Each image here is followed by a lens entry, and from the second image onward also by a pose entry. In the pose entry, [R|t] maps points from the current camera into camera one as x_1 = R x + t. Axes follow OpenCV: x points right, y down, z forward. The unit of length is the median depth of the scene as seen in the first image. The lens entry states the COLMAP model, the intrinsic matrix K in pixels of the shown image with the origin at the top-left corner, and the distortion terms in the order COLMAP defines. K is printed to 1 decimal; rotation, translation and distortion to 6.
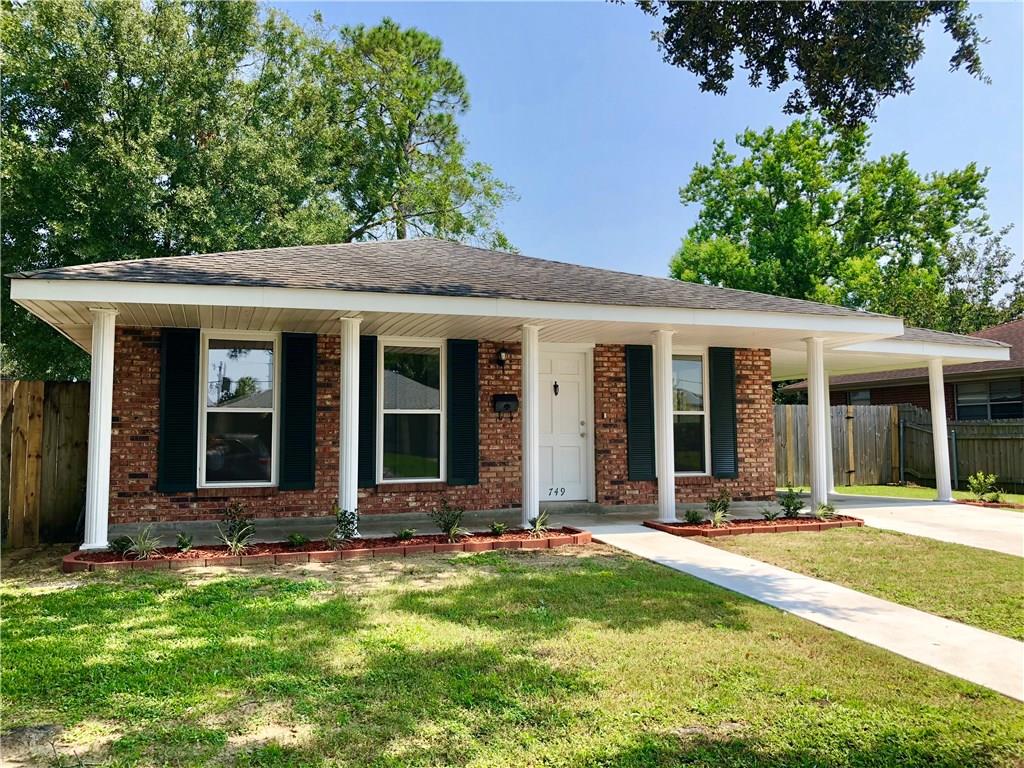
lens RADIAL K [[847.5, 0, 511.9], [0, 847.5, 382.4], [0, 0, 1]] dist [0.026602, -0.003848]
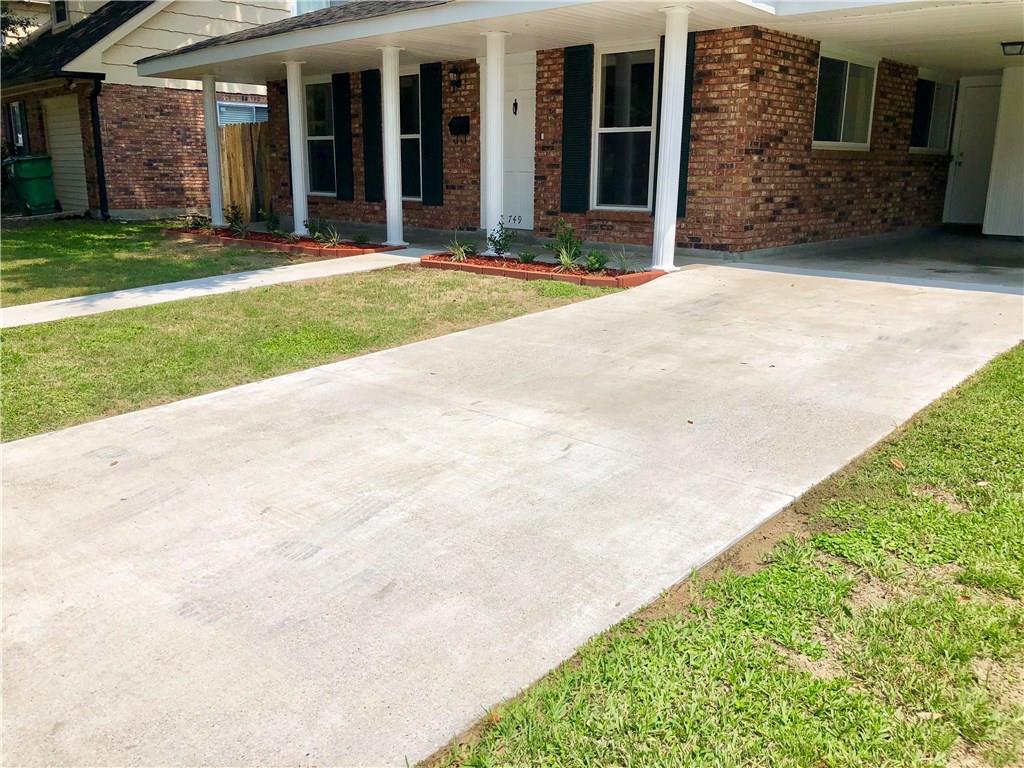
lens RADIAL K [[847.5, 0, 511.5], [0, 847.5, 382.6], [0, 0, 1]] dist [0.026602, -0.003848]
pose [[0.482599, 0.220298, -0.847684, 0.904675], [0.045905, 0.960158, 0.275662, 0.039927], [0.874638, -0.171947, 0.453258, 0.515849]]
